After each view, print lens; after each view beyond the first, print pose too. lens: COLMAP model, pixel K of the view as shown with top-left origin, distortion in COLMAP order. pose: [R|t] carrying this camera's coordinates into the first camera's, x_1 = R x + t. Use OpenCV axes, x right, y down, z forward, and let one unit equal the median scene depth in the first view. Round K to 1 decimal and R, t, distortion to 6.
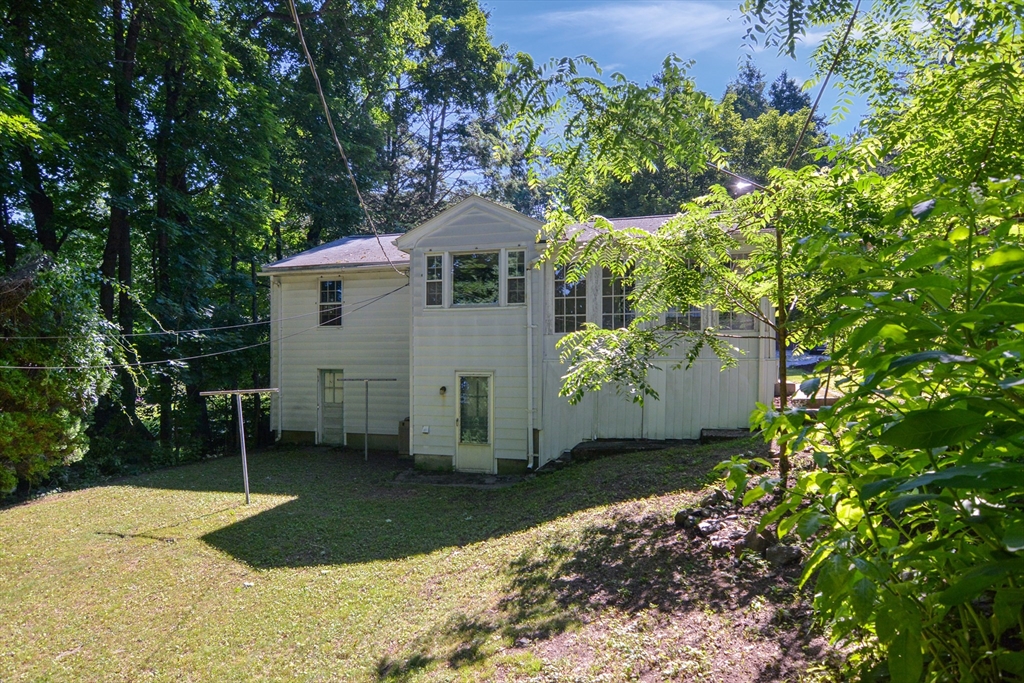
lens RADIAL K [[452.0, 0, 512.9], [0, 452.0, 390.1], [0, 0, 1]] dist [-0.001858, -0.000268]
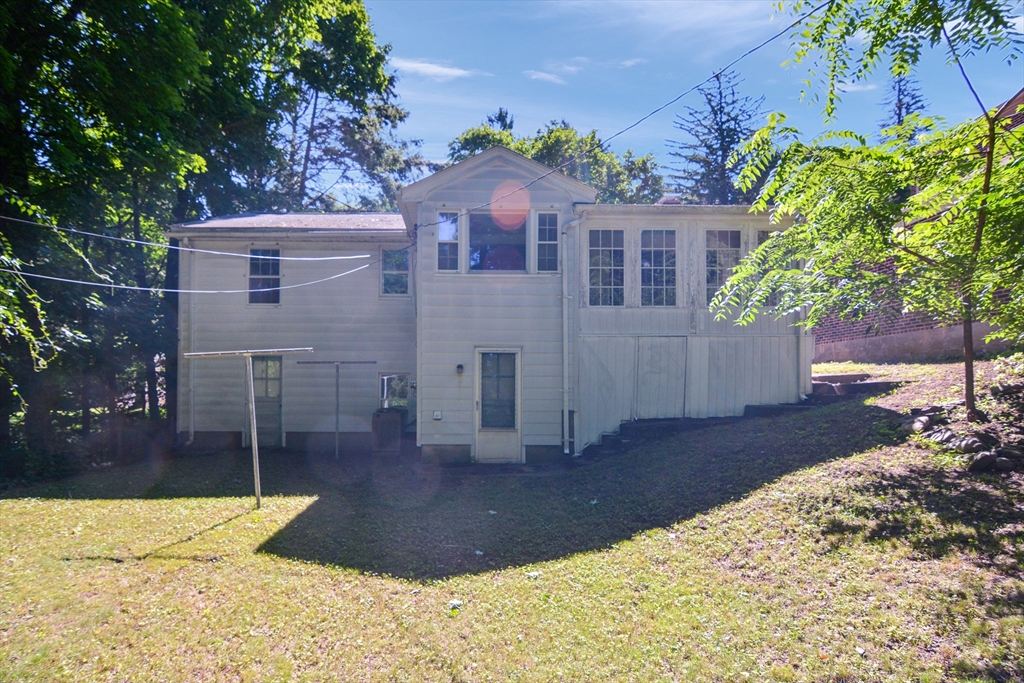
lens RADIAL K [[452.0, 0, 512.9], [0, 452.0, 390.1], [0, 0, 1]] dist [-0.001858, -0.000268]
pose [[0.969644, -0.002470, 0.244507, -0.278943], [0.007180, 0.999805, -0.018374, 0.059930], [-0.244414, 0.019572, 0.969474, 0.149558]]
